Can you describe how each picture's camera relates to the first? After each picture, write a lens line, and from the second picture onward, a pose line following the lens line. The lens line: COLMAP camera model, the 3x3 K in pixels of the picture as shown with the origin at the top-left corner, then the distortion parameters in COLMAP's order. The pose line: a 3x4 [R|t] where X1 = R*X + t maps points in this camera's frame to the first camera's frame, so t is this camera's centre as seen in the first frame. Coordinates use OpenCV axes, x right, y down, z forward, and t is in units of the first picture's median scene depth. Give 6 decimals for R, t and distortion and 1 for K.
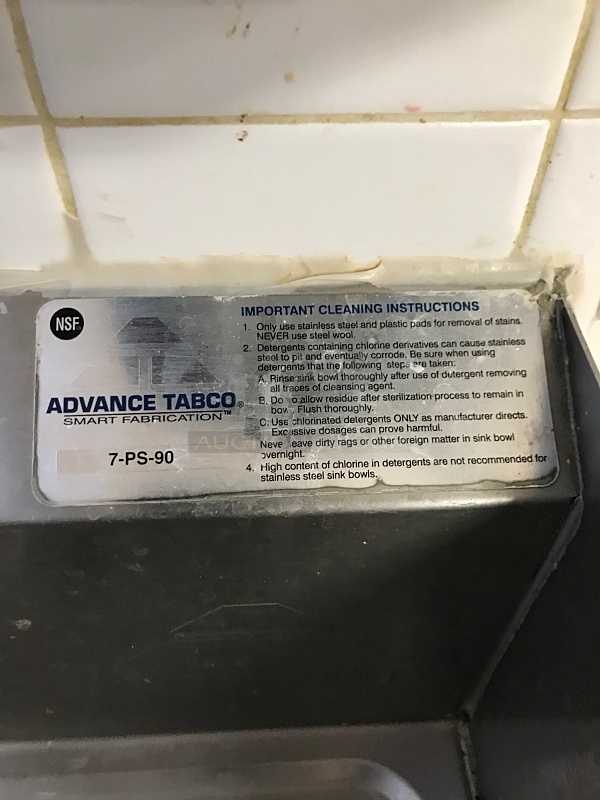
lens RADIAL K [[658.4, 0, 301.2], [0, 658.4, 402.9], [0, 0, 1]] dist [0.010506, 0.001802]
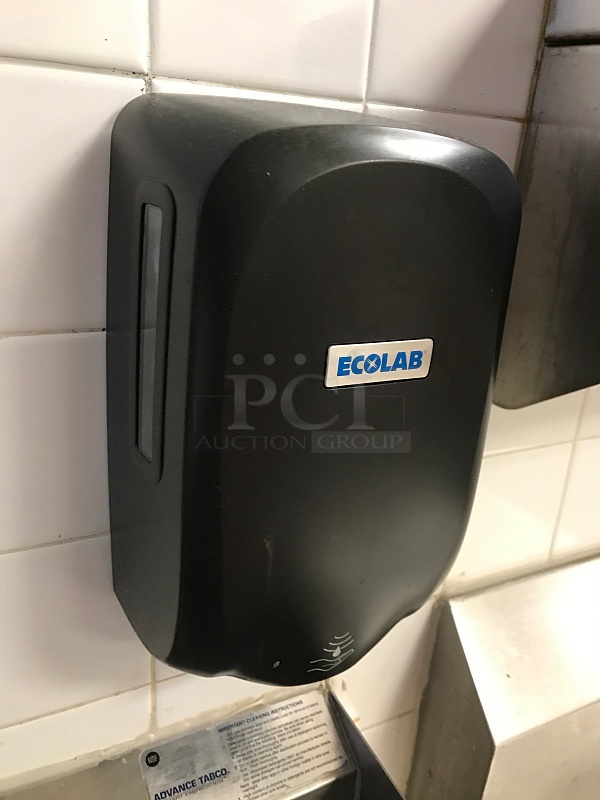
lens RADIAL K [[658.4, 0, 296.2], [0, 658.4, 402.5], [0, 0, 1]] dist [0.010506, 0.001802]
pose [[0.905078, -0.095443, 0.414396, -0.756299], [0.273008, 0.877557, -0.394158, -0.168421], [-0.326037, 0.469877, 0.820314, -1.775459]]
